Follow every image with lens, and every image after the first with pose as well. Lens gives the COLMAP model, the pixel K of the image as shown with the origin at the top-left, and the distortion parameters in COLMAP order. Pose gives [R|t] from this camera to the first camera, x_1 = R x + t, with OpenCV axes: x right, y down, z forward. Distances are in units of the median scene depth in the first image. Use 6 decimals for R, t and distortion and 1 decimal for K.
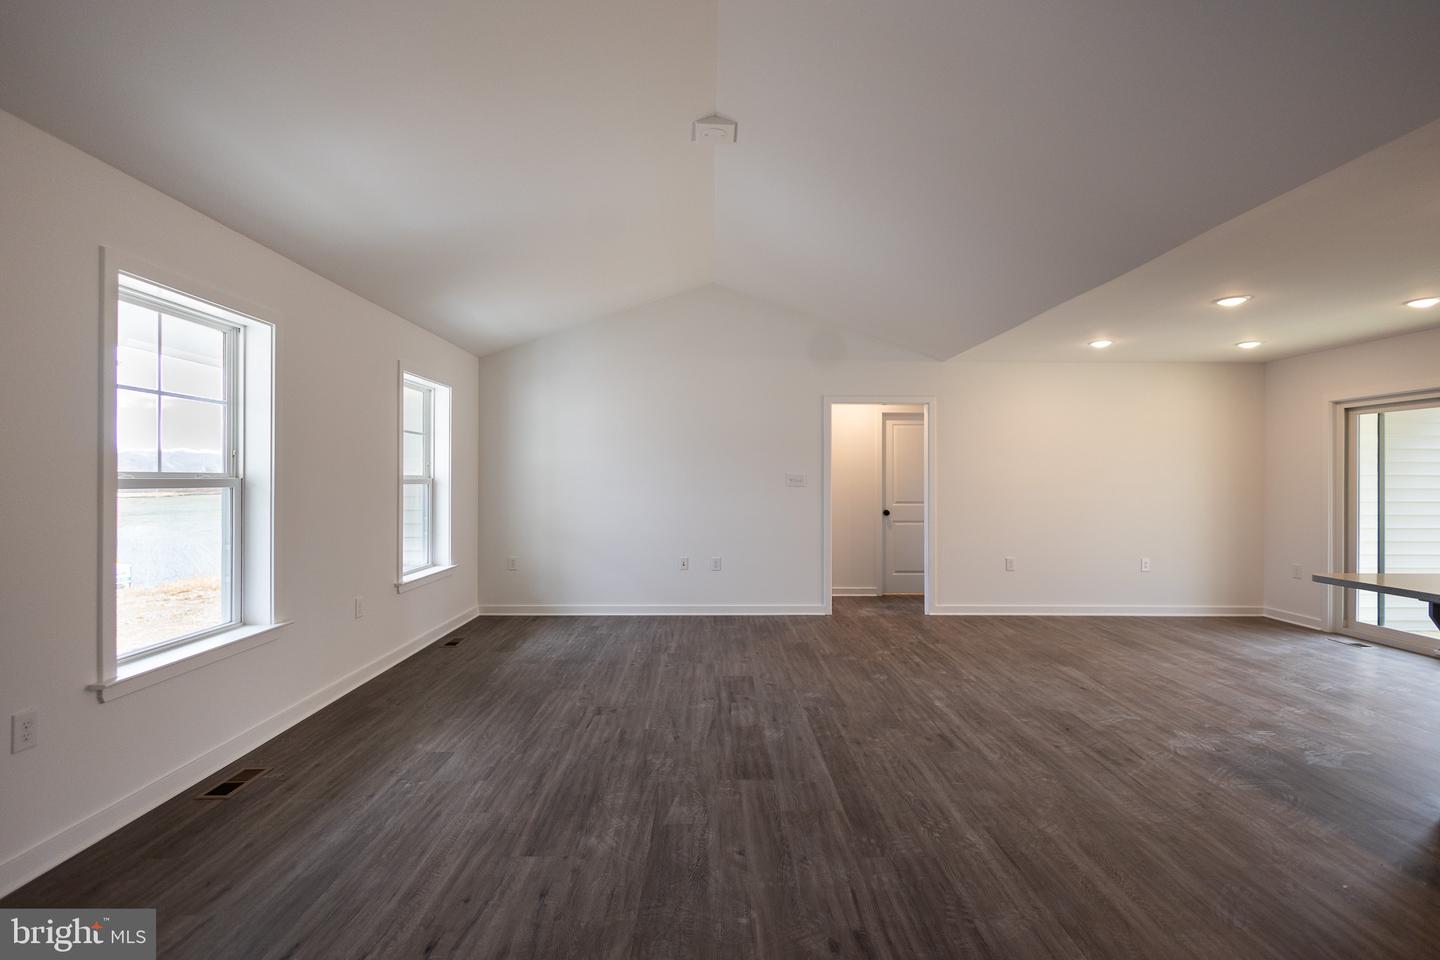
lens RADIAL K [[667.6, 0, 732.6], [0, 667.6, 482.7], [0, 0, 1]] dist [0.005270, -0.000510]
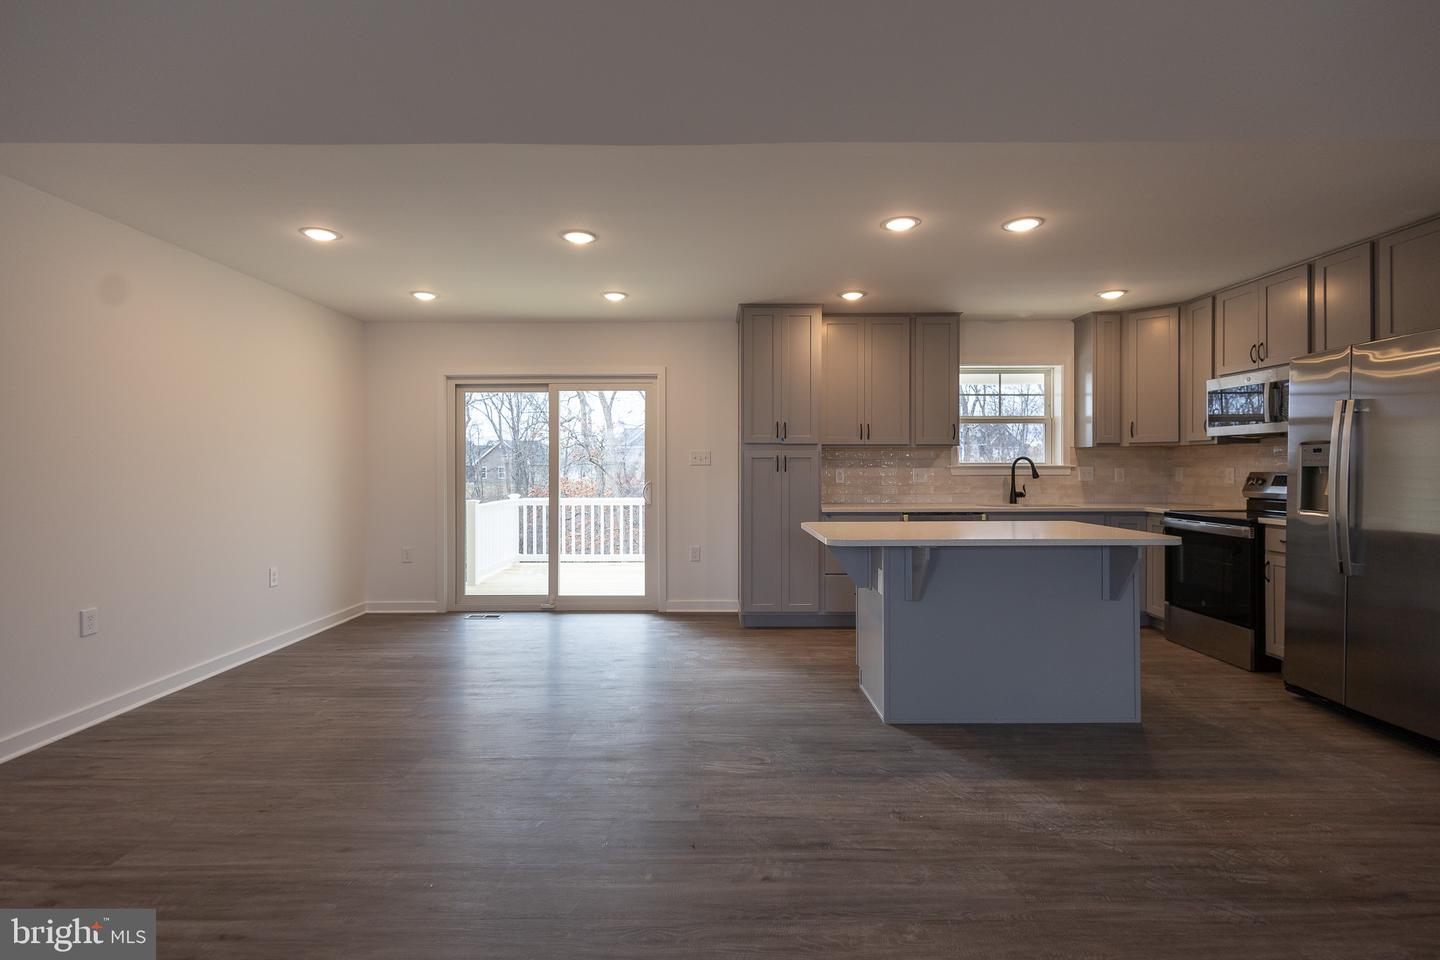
lens RADIAL K [[667.8, 0, 716.1], [0, 667.8, 461.2], [0, 0, 1]] dist [0.010516, -0.000231]
pose [[0.032710, 0.006193, 0.999446, -0.115079], [0.009371, 0.999935, -0.006503, 0.023695], [-0.999421, 0.009578, 0.032650, 0.998883]]
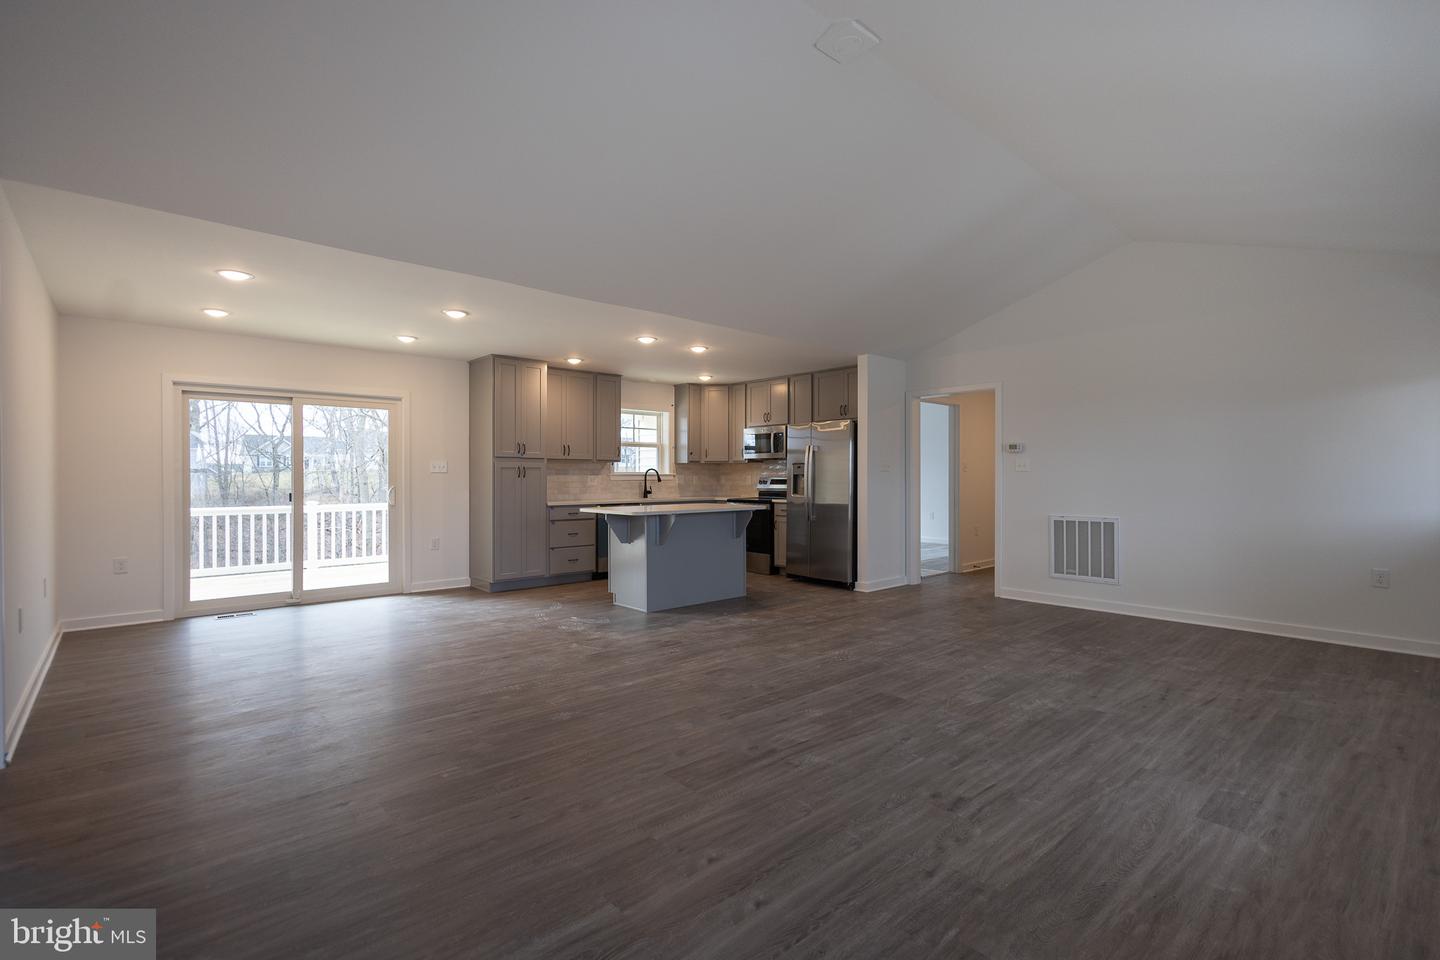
lens RADIAL K [[657.7, 0, 720.1], [0, 657.7, 473.7], [0, 0, 1]] dist [0.002683, -0.000127]
pose [[-0.641922, 0.001459, 0.766769, -0.596537], [0.005176, 0.999984, 0.002431, 0.024750], [-0.766753, 0.005529, -0.641919, 1.745626]]
